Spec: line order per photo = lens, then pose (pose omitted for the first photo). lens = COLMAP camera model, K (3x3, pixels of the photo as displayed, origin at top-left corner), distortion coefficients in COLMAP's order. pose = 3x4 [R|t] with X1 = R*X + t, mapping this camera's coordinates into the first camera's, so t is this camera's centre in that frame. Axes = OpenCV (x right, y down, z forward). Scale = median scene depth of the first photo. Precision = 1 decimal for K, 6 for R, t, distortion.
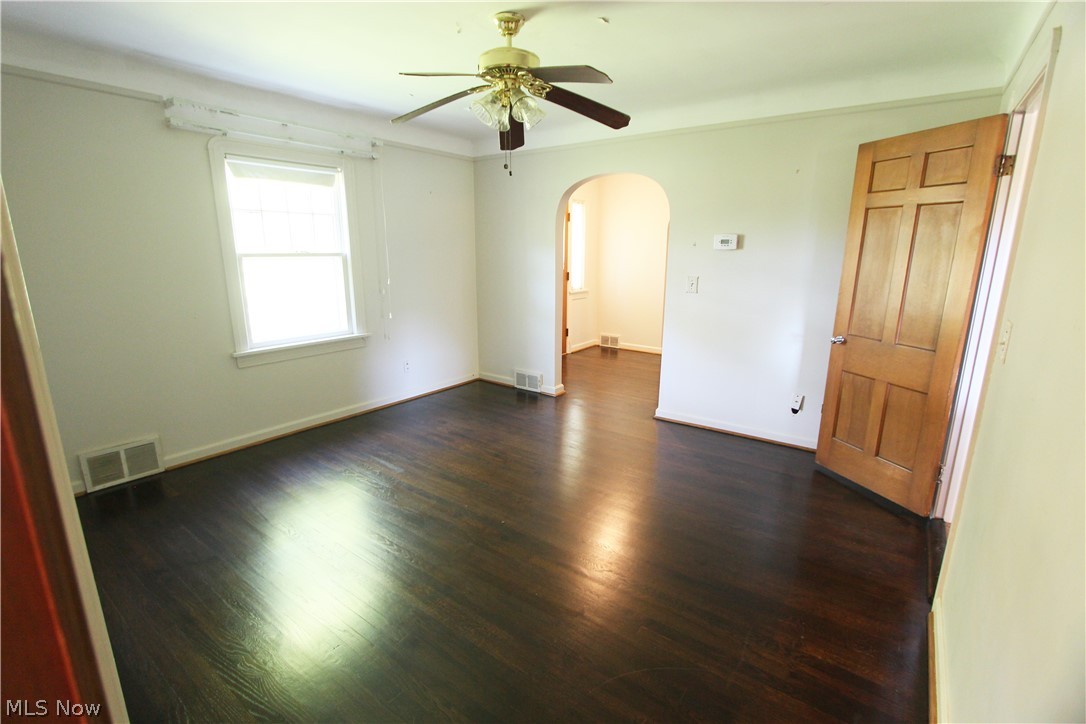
lens RADIAL K [[497.8, 0, 544.2], [0, 497.8, 362.8], [0, 0, 1]] dist [-0.007086, 0.000476]
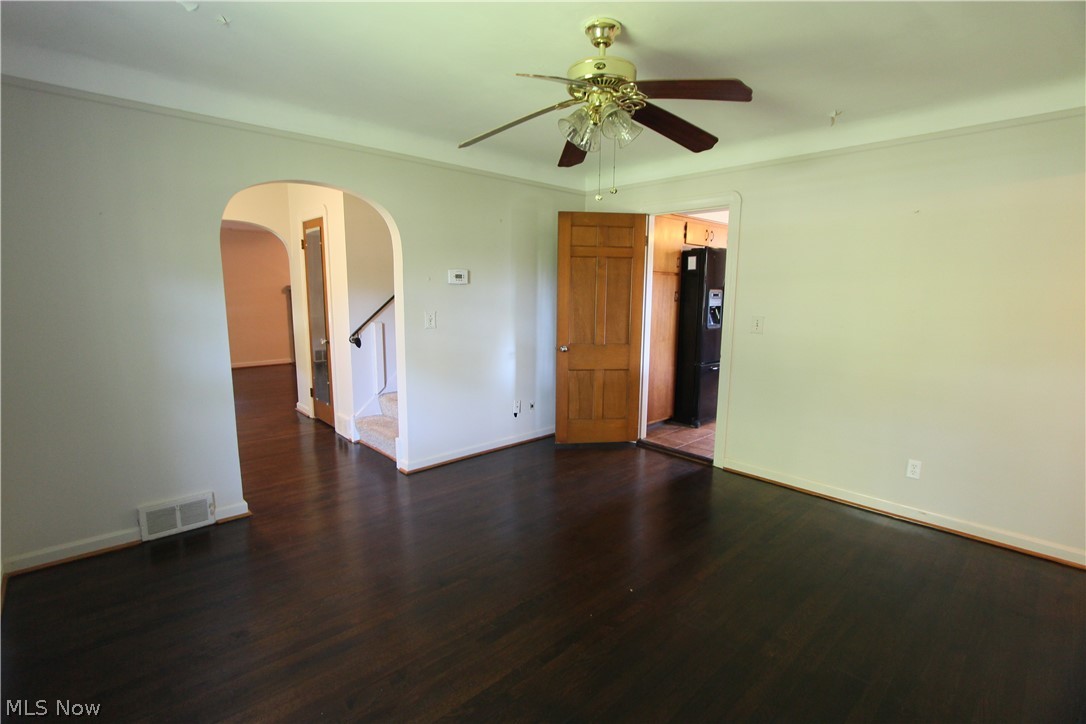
lens RADIAL K [[497.8, 0, 542.5], [0, 497.8, 361.9], [0, 0, 1]] dist [-0.007086, 0.000476]
pose [[0.191683, -0.148146, 0.970211, -0.528284], [0.210493, 0.971745, 0.106793, -0.118120], [-0.958619, 0.183752, 0.217451, 0.523097]]
